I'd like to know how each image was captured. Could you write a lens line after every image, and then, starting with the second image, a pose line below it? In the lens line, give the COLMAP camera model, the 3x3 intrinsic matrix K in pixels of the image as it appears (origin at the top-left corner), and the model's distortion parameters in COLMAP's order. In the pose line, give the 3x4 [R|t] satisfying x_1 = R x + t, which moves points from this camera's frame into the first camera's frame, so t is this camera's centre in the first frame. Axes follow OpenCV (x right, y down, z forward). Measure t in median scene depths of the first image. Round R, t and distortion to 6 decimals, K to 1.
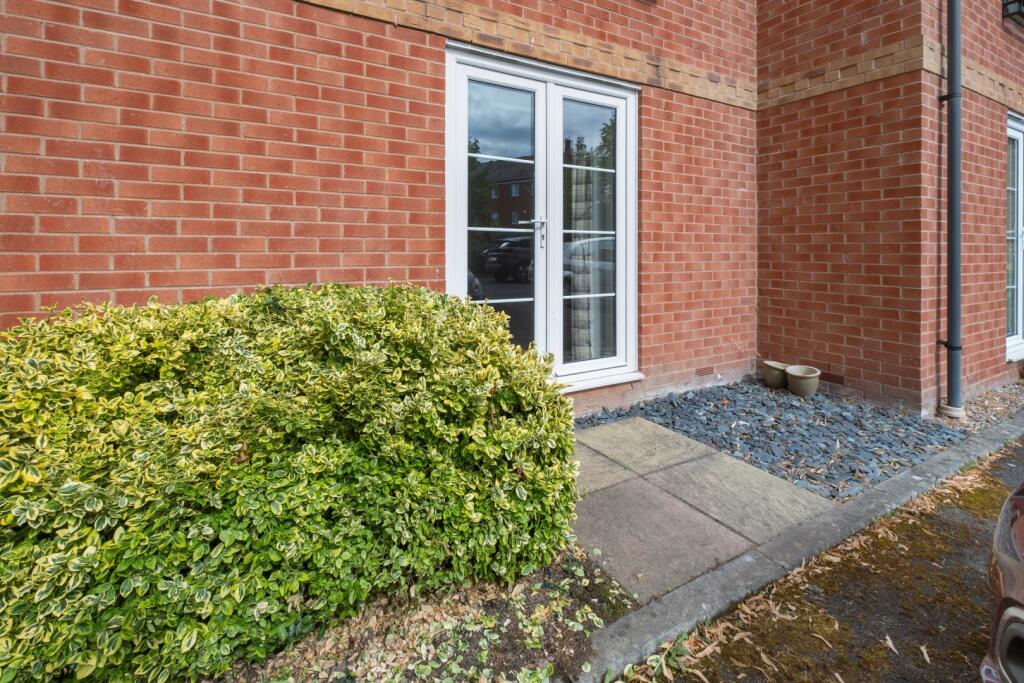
lens RADIAL K [[483.6, 0, 509.6], [0, 483.6, 293.0], [0, 0, 1]] dist [-0.006642, -0.000786]
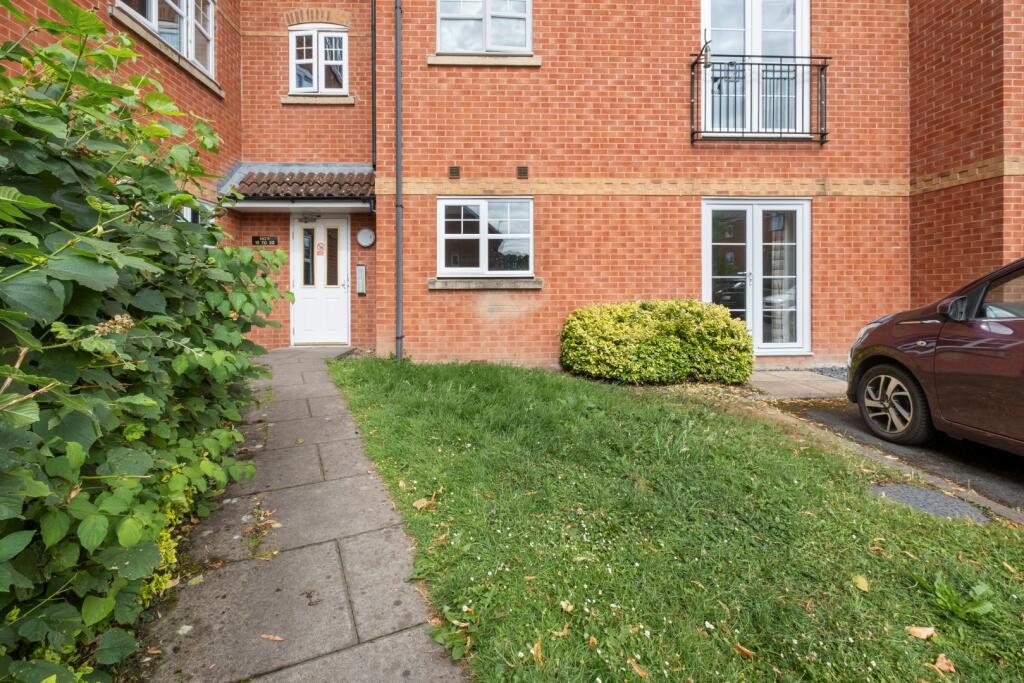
lens RADIAL K [[483.6, 0, 509.6], [0, 483.6, 293.0], [0, 0, 1]] dist [-0.006642, -0.000786]
pose [[0.896089, -0.006489, -0.443827, 0.056020], [-0.031330, 0.996475, -0.077826, 0.121350], [0.442767, 0.083644, 0.892727, -1.187145]]
